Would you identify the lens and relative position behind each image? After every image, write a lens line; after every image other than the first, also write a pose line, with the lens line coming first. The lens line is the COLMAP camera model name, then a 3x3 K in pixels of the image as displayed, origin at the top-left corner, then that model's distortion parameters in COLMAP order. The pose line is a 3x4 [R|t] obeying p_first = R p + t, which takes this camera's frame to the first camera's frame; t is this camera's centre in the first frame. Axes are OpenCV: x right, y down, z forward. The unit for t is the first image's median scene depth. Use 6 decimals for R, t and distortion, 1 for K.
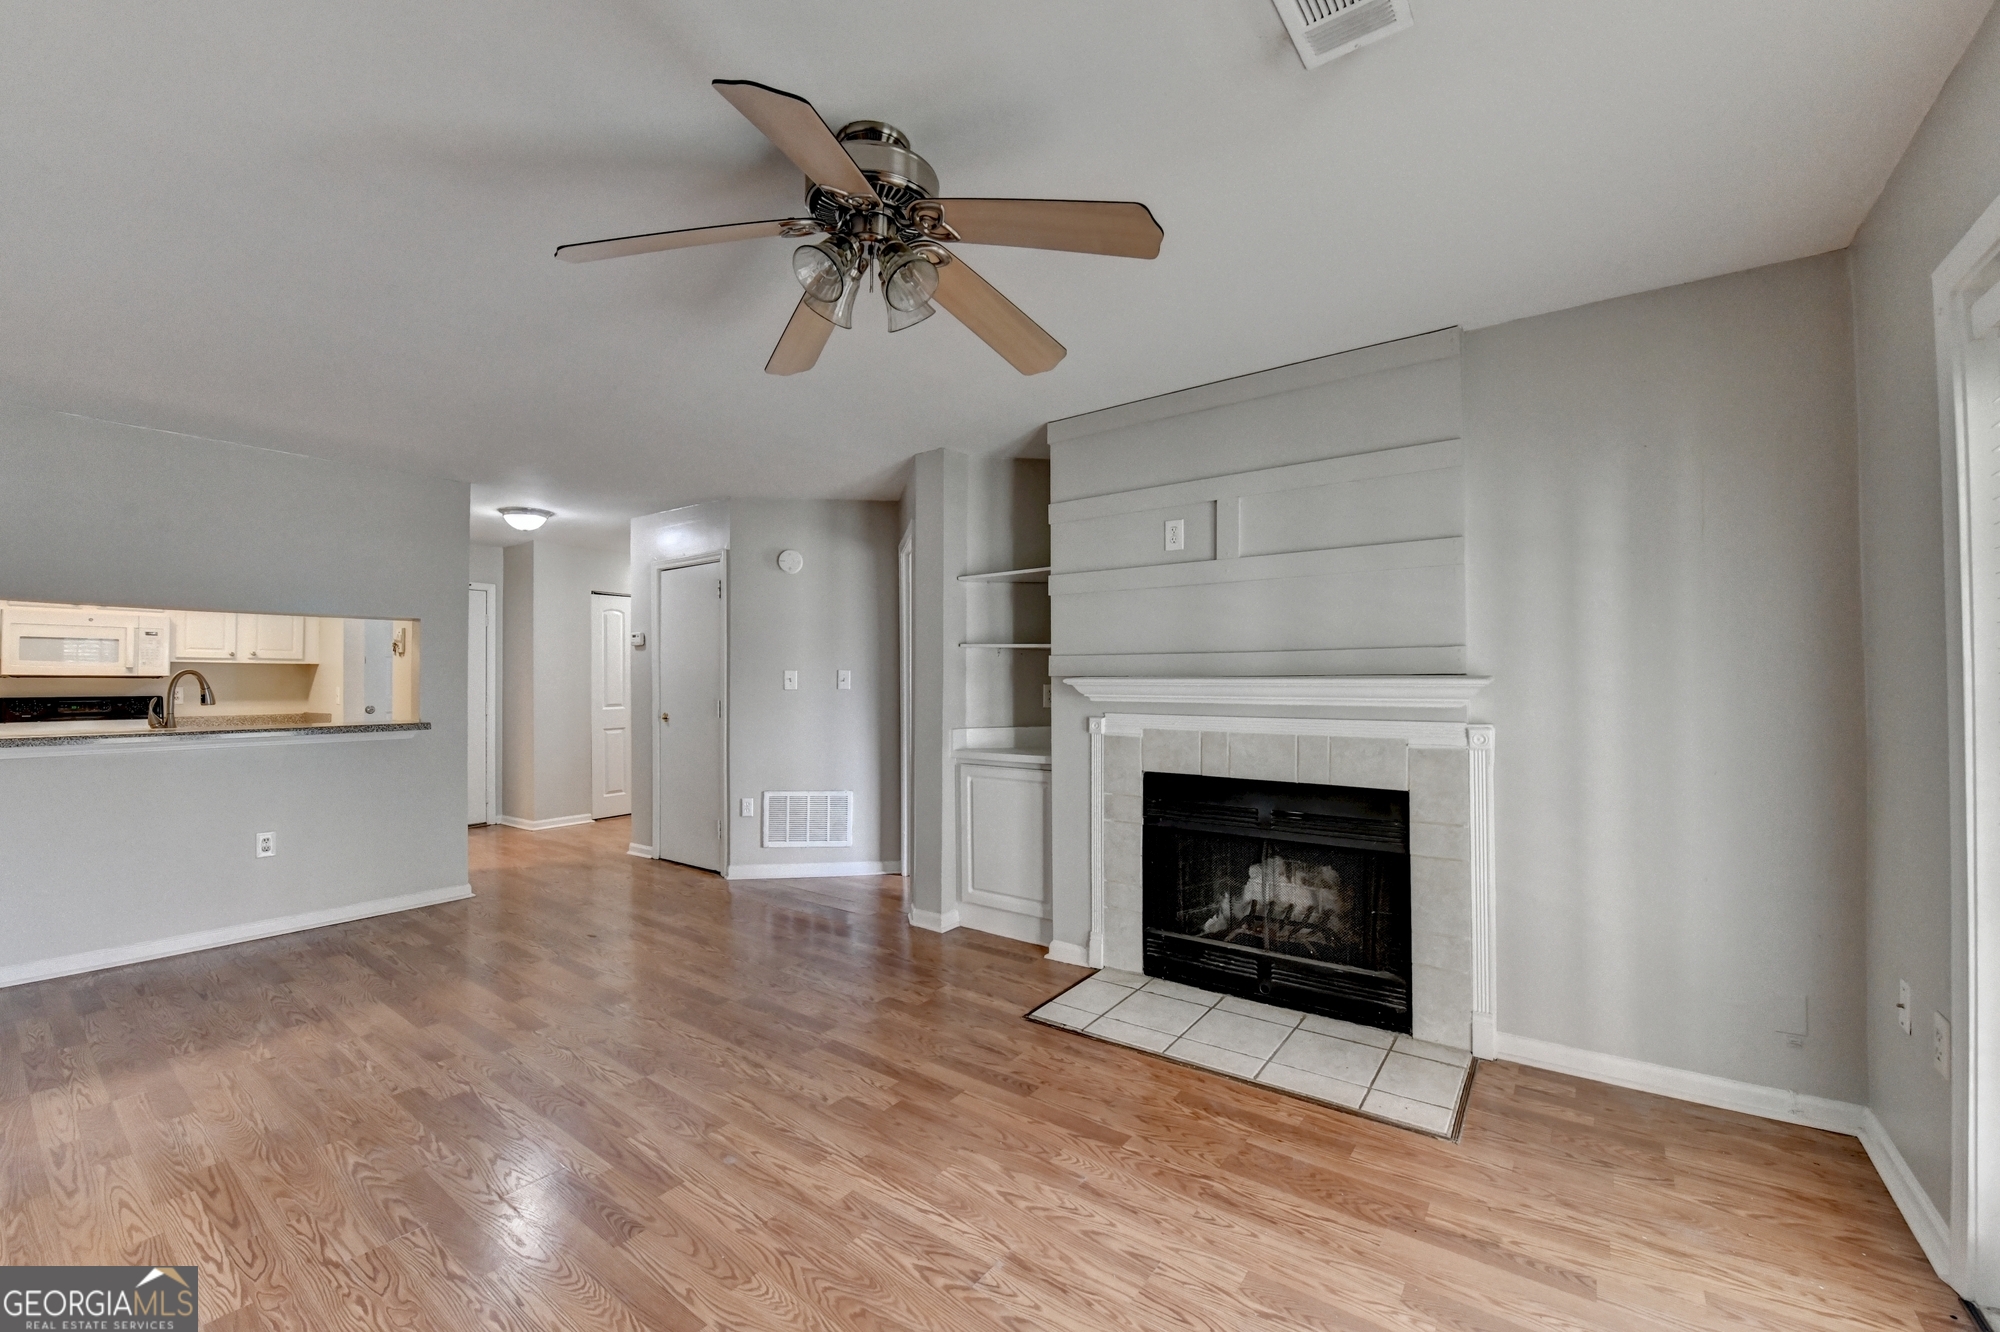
lens RADIAL K [[817.2, 0, 996.6], [0, 817.2, 684.7], [0, 0, 1]] dist [-0.019597, -0.000039]
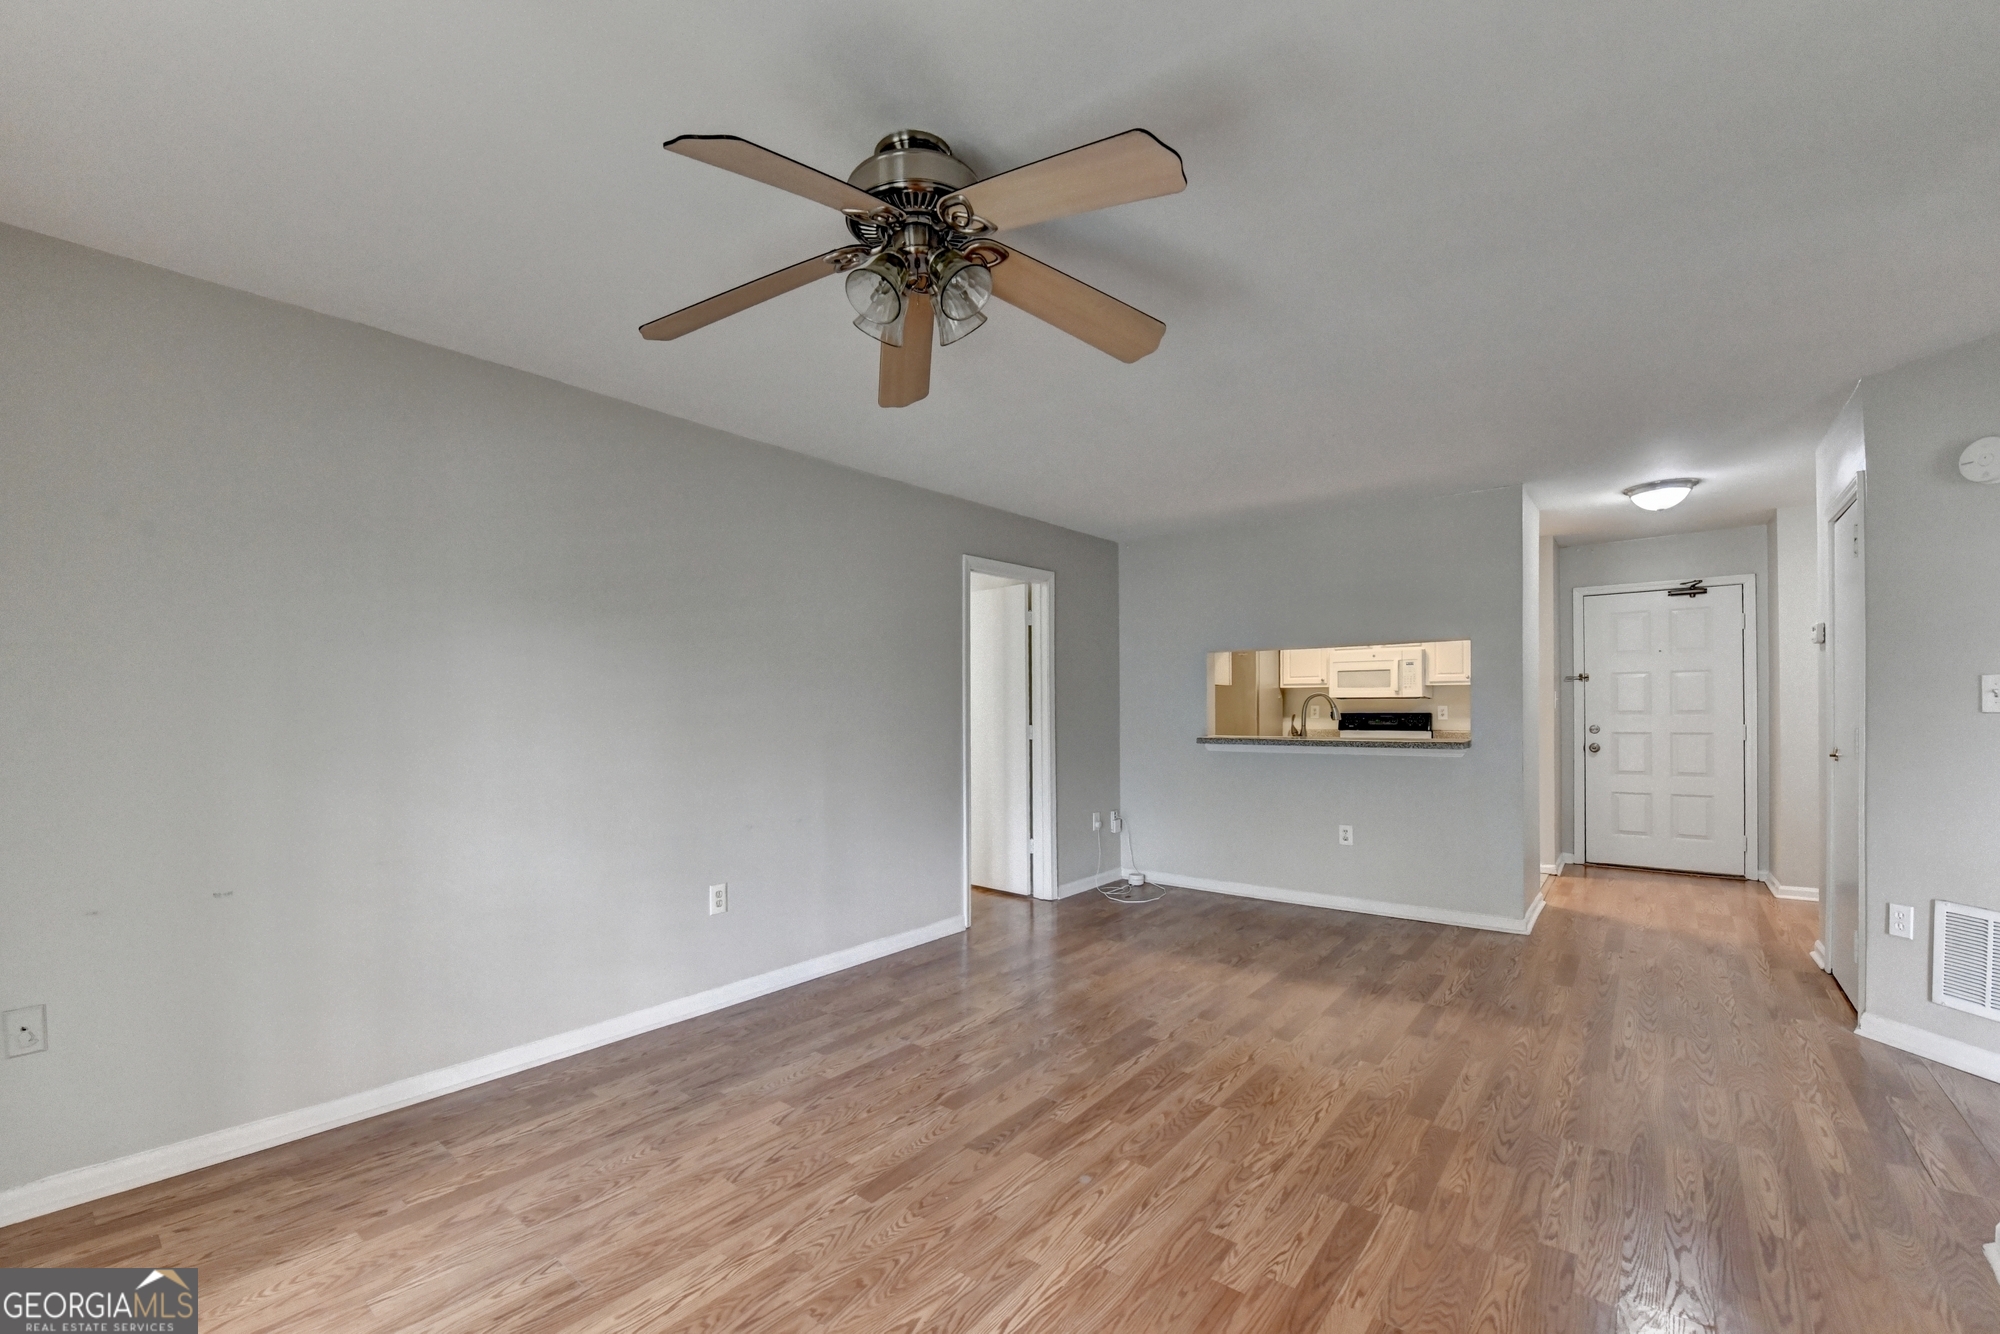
lens RADIAL K [[807.1, 0, 947.0], [0, 807.1, 709.6], [0, 0, 1]] dist [-0.009885, -0.000480]
pose [[-0.072282, 0.006346, -0.997364, 0.478036], [0.008324, 0.999949, 0.005759, -0.007326], [0.997350, -0.007885, -0.072331, 0.628690]]
